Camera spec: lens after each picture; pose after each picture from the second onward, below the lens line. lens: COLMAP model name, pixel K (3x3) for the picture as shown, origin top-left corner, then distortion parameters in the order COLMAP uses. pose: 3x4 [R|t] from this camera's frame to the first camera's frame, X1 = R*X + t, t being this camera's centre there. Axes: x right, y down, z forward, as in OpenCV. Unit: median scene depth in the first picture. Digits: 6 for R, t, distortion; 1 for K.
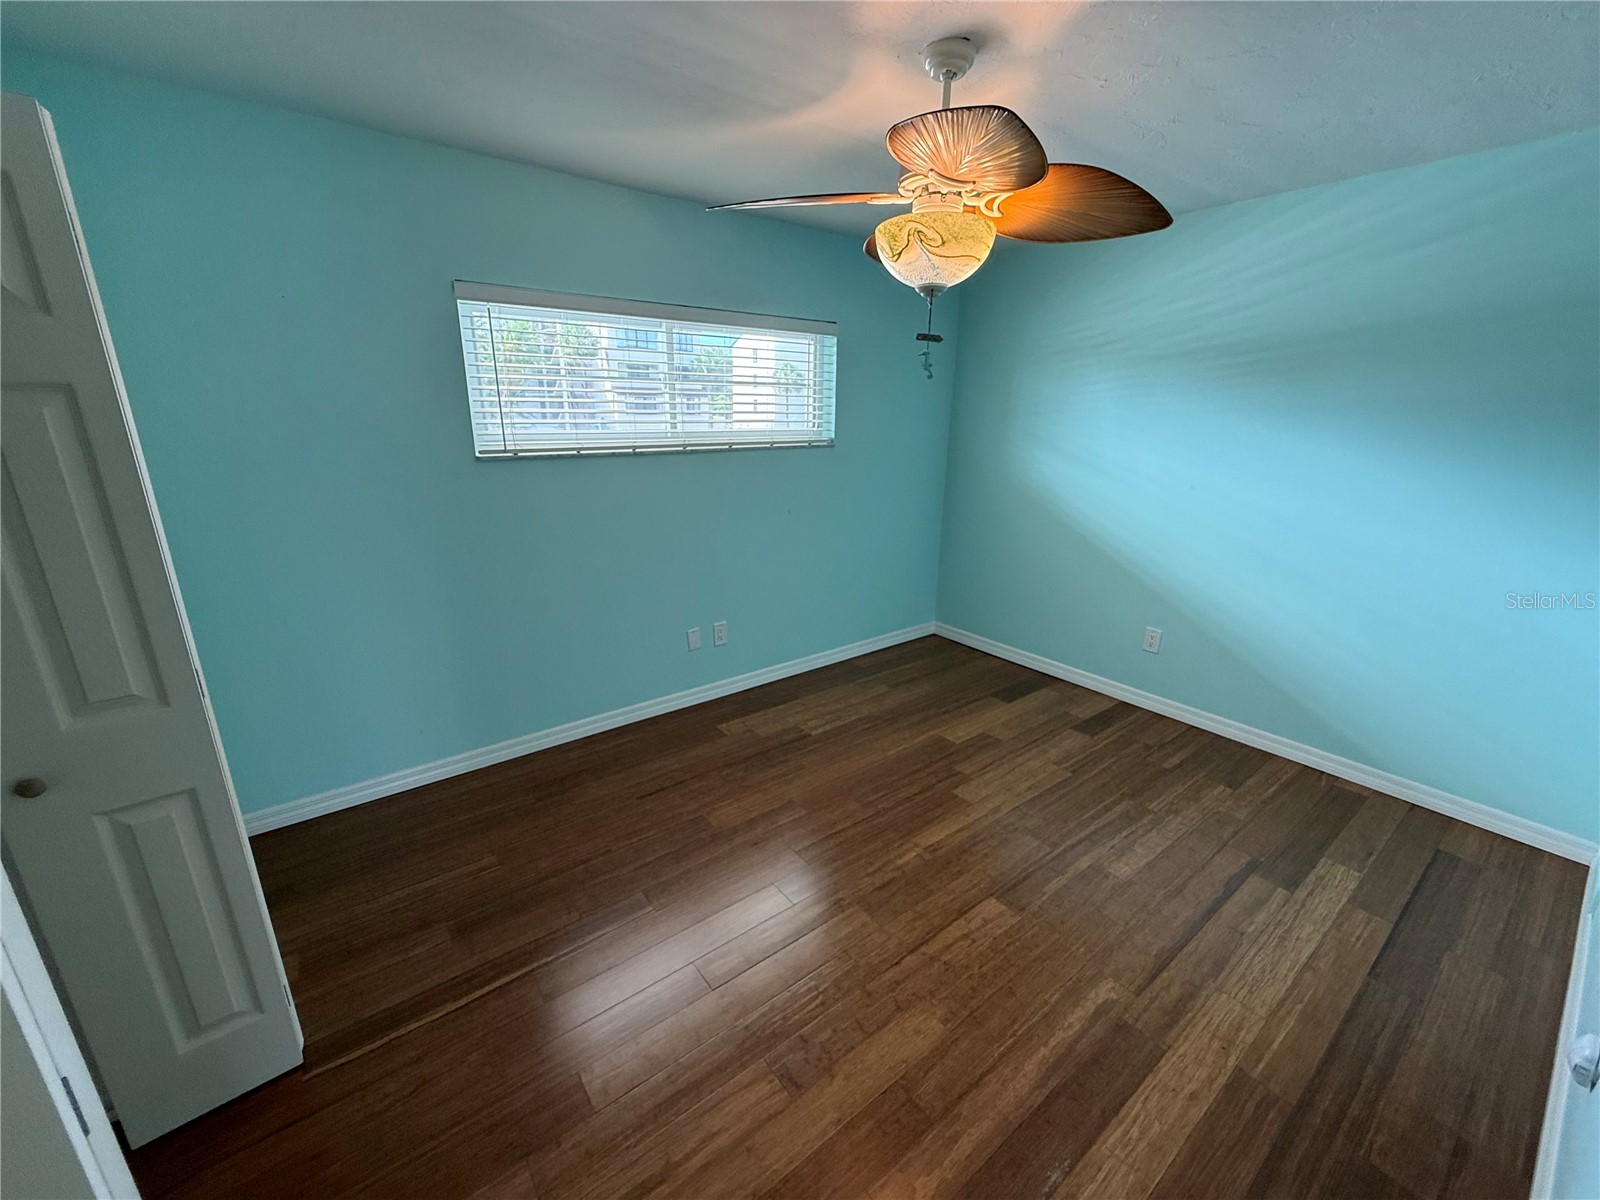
lens RADIAL K [[650.7, 0, 799.1], [0, 650.7, 602.2], [0, 0, 1]] dist [0.001346, -0.000030]
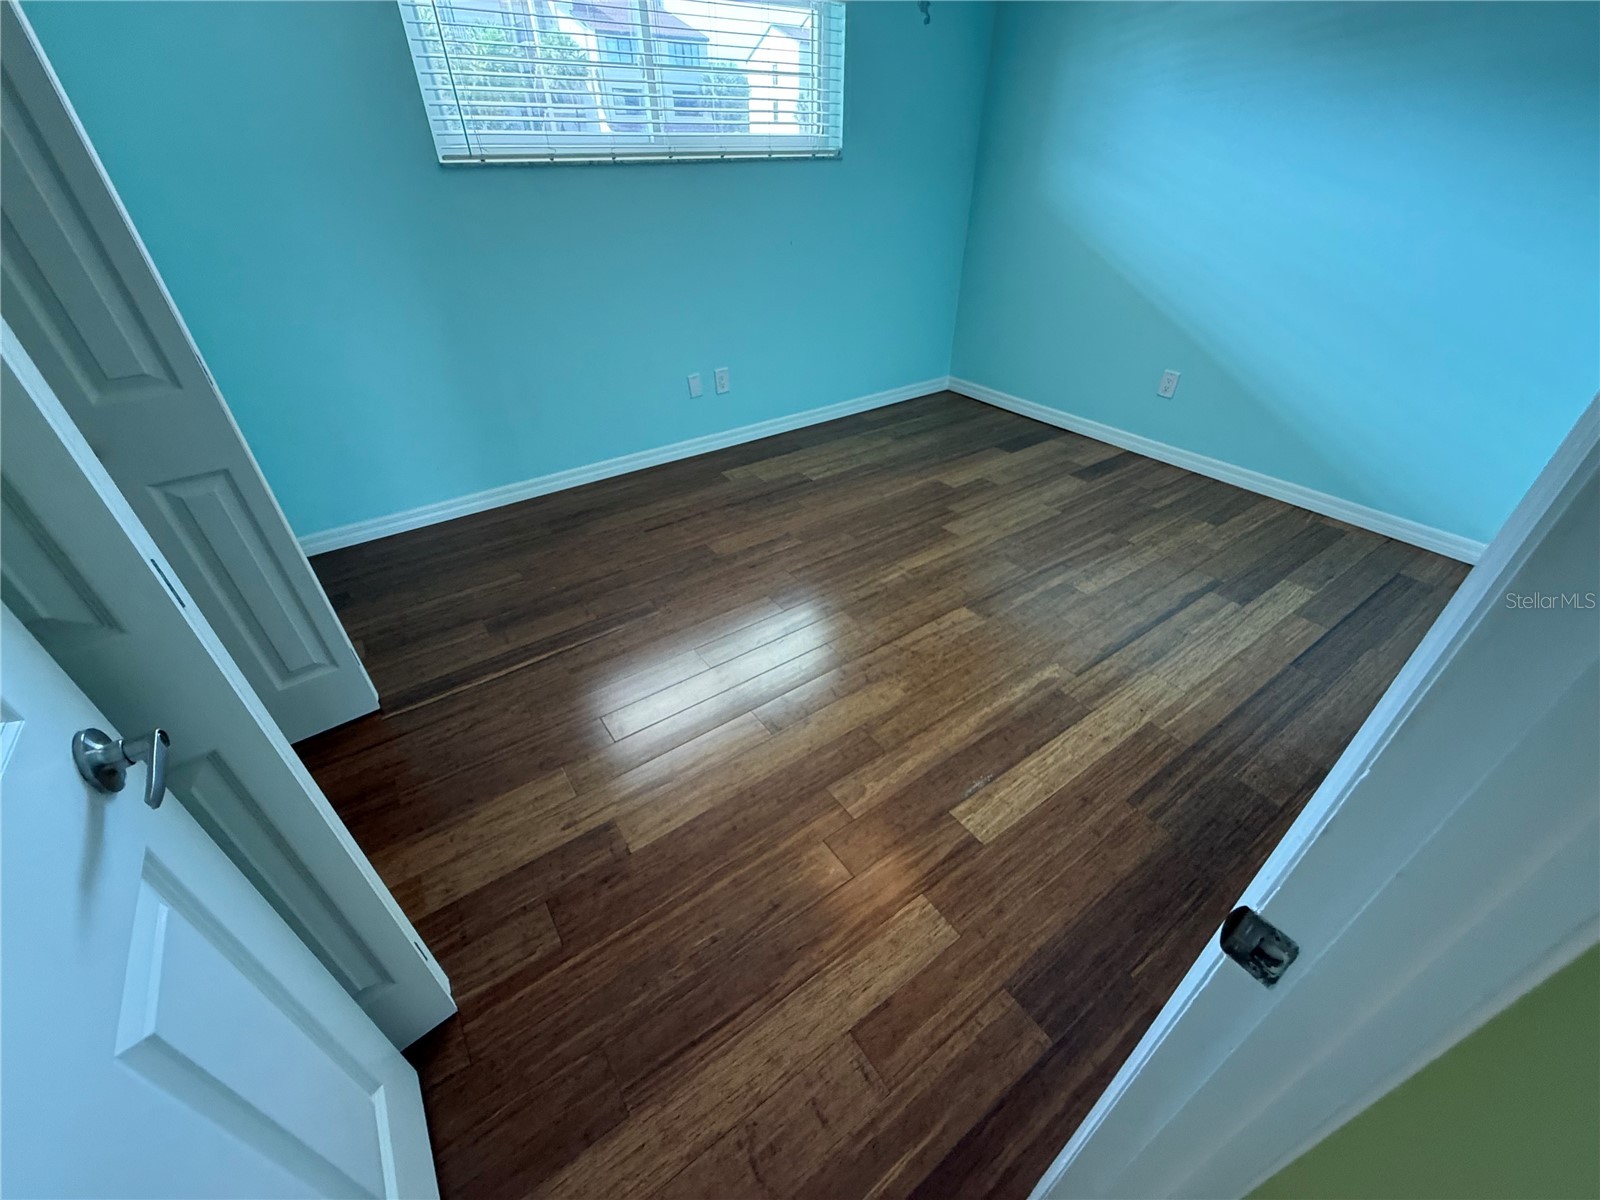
lens RADIAL K [[650.7, 0, 799.1], [0, 650.7, 602.2], [0, 0, 1]] dist [0.001346, -0.000030]
pose [[0.999273, 0.005613, -0.037699, 0.050582], [0.006598, 0.948682, 0.316162, 0.081908], [0.037539, -0.316181, 0.947956, -0.050294]]
